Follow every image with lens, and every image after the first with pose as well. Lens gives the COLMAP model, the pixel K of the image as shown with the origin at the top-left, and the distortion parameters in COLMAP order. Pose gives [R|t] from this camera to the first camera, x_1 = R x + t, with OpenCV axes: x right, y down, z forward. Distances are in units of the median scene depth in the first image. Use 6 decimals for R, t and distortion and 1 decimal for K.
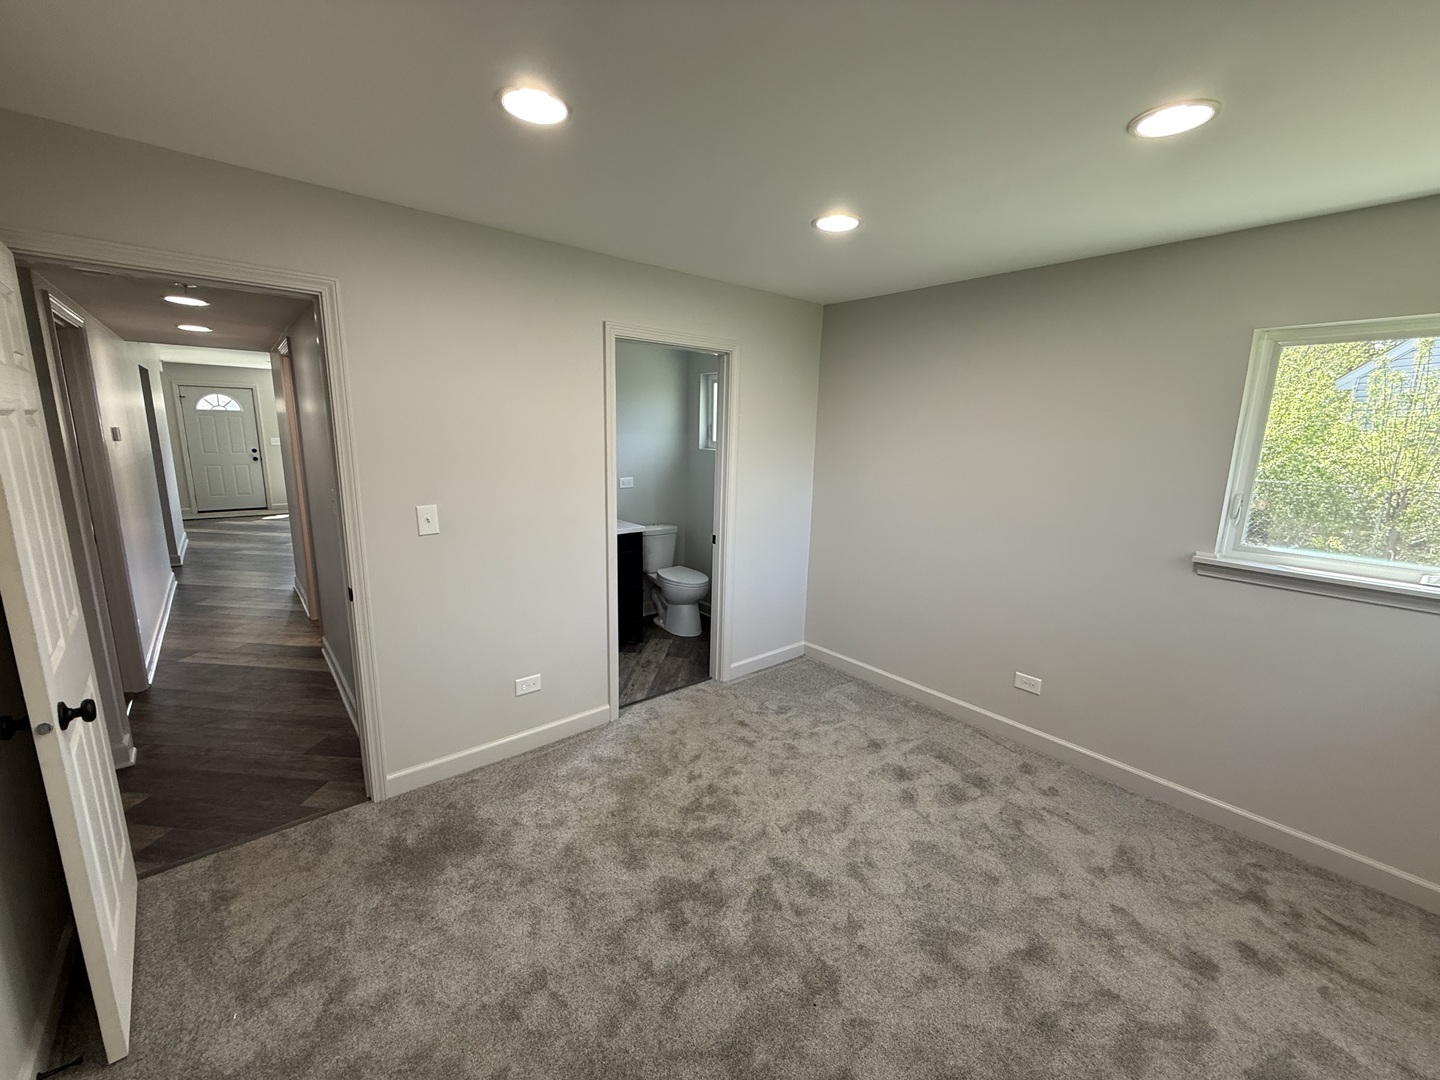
lens RADIAL K [[571.5, 0, 716.5], [0, 571.5, 537.0], [0, 0, 1]] dist [0.000052, -0.000527]
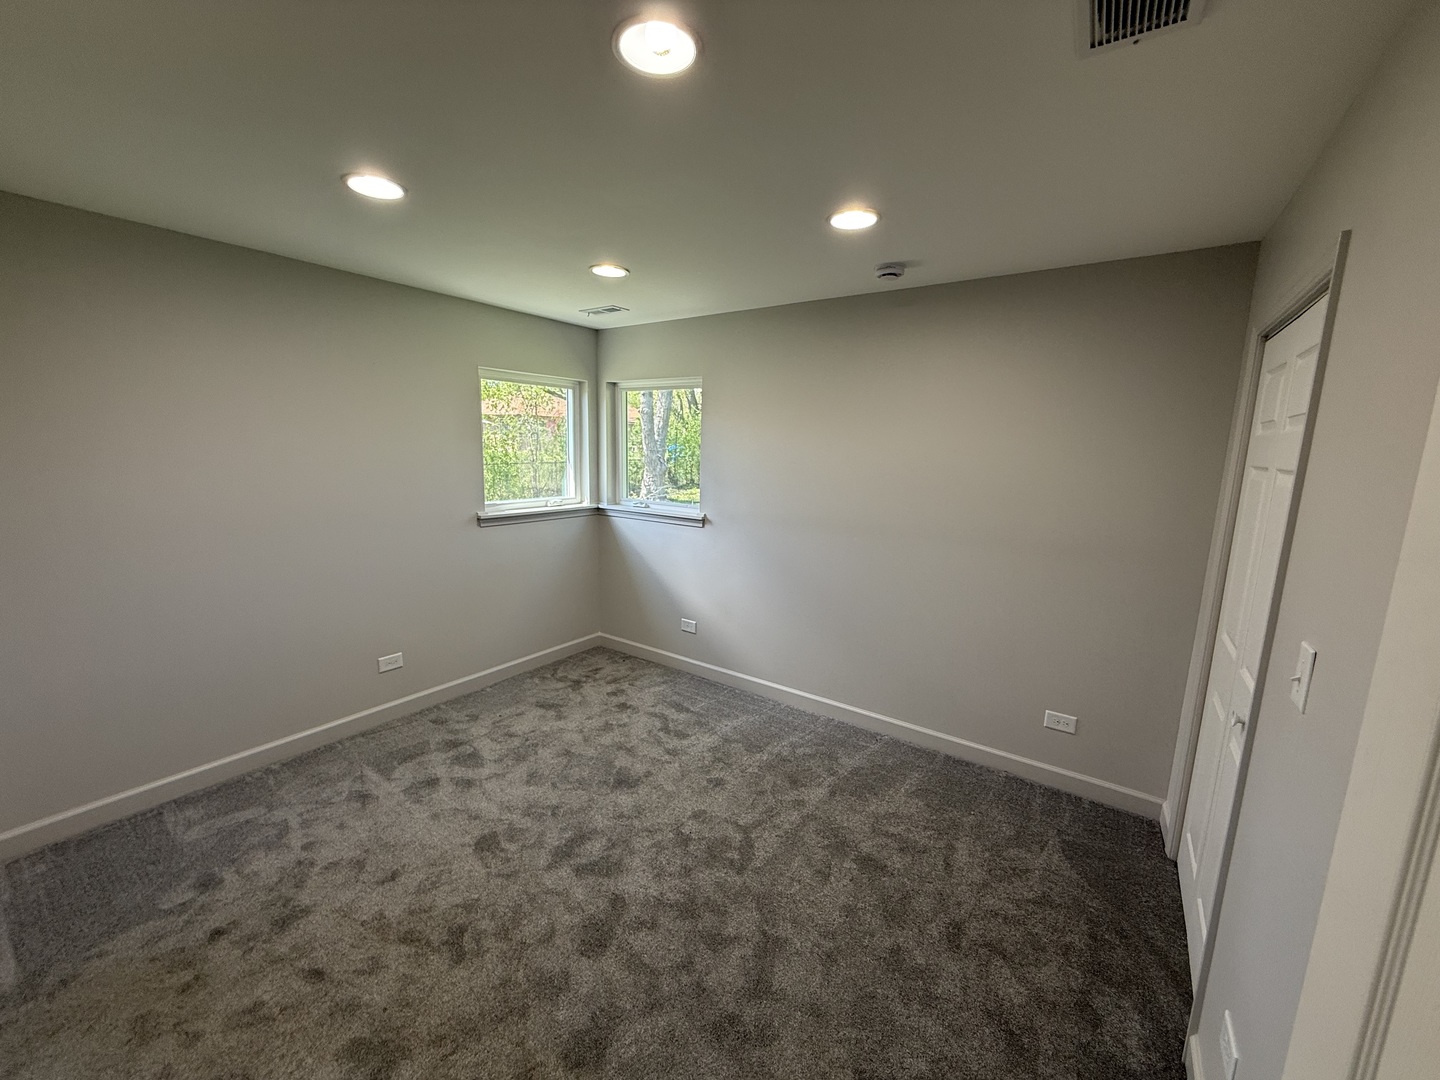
lens RADIAL K [[571.5, 0, 711.7], [0, 571.5, 535.4], [0, 0, 1]] dist [0.000052, -0.000527]
pose [[-0.243275, -0.177416, 0.953594, -0.698719], [0.154432, 0.963504, 0.218657, -0.139960], [-0.957585, 0.200459, -0.206998, 0.702662]]
